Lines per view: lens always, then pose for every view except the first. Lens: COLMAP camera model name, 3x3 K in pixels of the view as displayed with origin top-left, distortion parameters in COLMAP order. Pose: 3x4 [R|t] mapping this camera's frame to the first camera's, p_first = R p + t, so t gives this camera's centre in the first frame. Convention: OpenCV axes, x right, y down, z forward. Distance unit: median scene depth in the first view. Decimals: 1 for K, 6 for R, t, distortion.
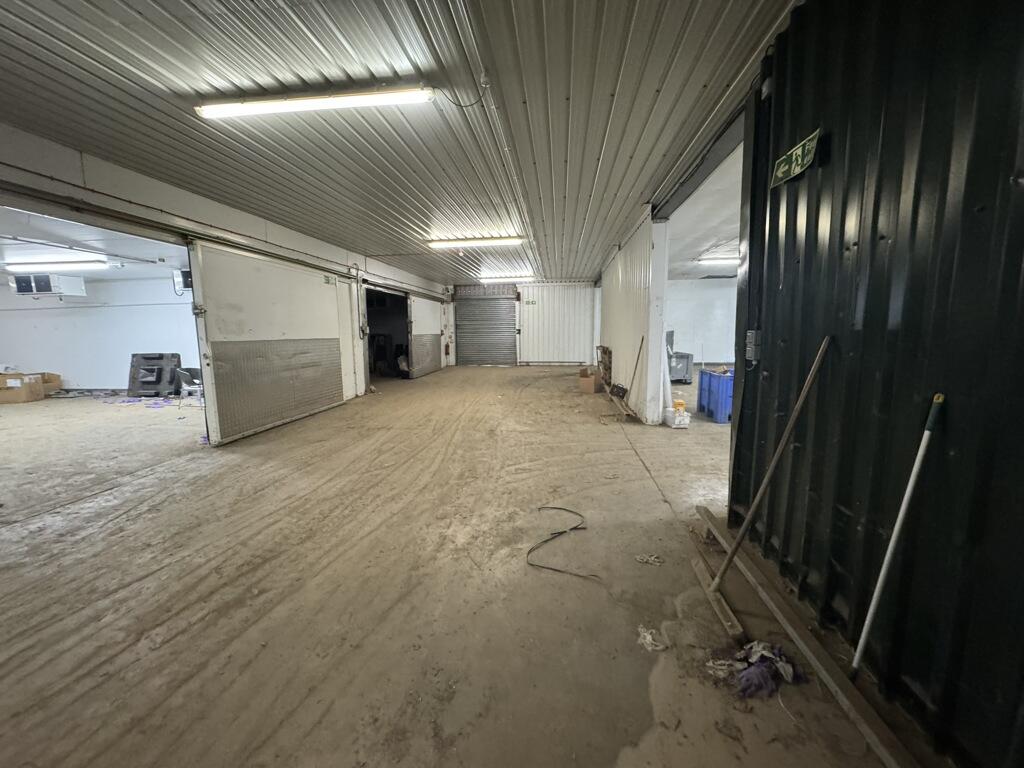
lens RADIAL K [[407.2, 0, 512.0], [0, 407.2, 381.5], [0, 0, 1]] dist [-0.003517, 0.000903]
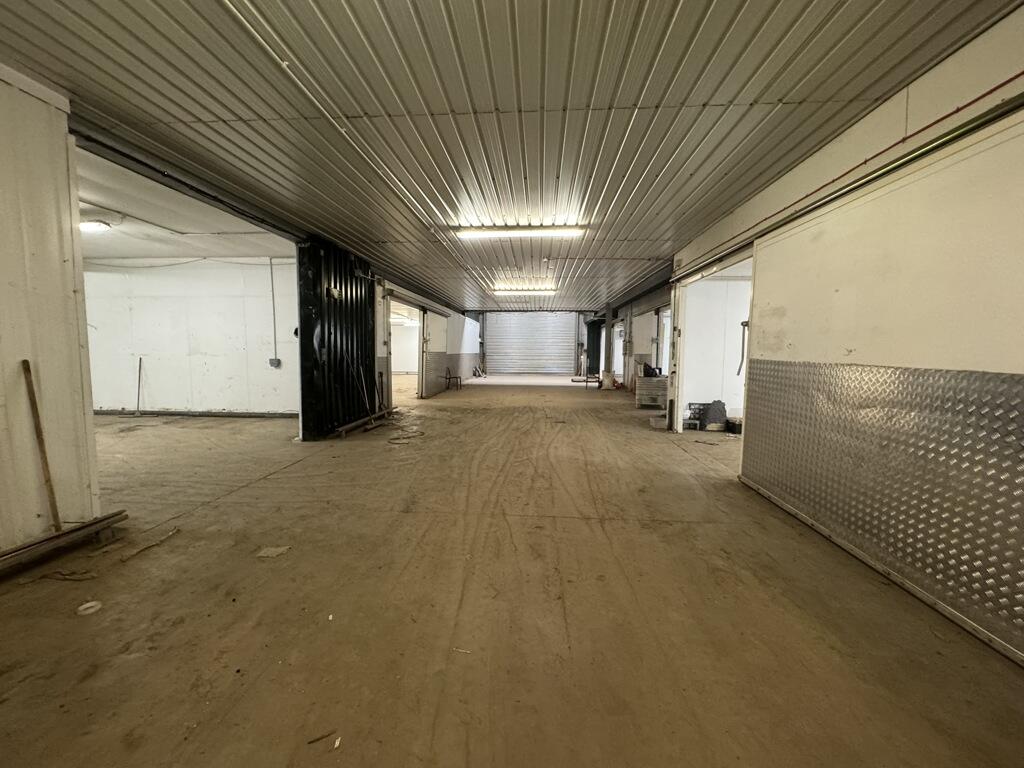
lens RADIAL K [[407.2, 0, 512.5], [0, 407.2, 384.3], [0, 0, 1]] dist [-0.003517, 0.000903]
pose [[-0.998507, 0.010104, -0.053673, -0.217423], [-0.001525, 0.977197, 0.212330, -0.239643], [0.054594, 0.212095, -0.975723, 1.925583]]
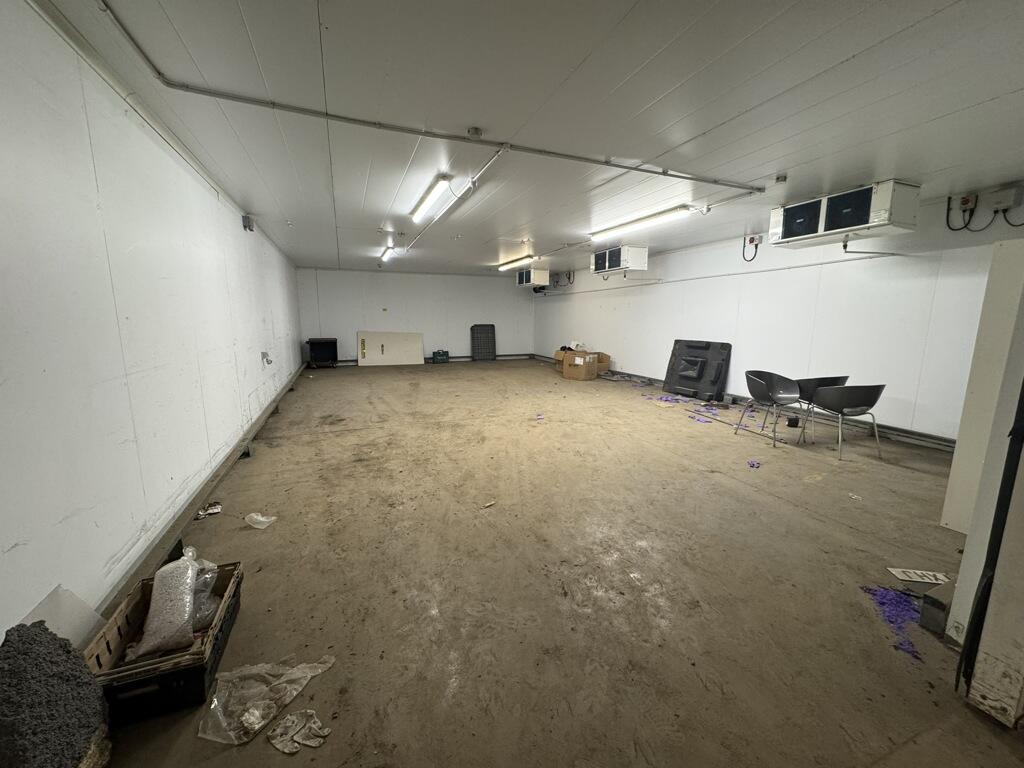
lens RADIAL K [[407.2, 0, 508.9], [0, 407.2, 384.2], [0, 0, 1]] dist [-0.003517, 0.000903]
pose [[0.481633, 0.159926, -0.861657, -0.378660], [-0.125651, 0.985652, 0.112706, -0.030083], [0.867318, 0.053986, 0.494817, 0.308531]]
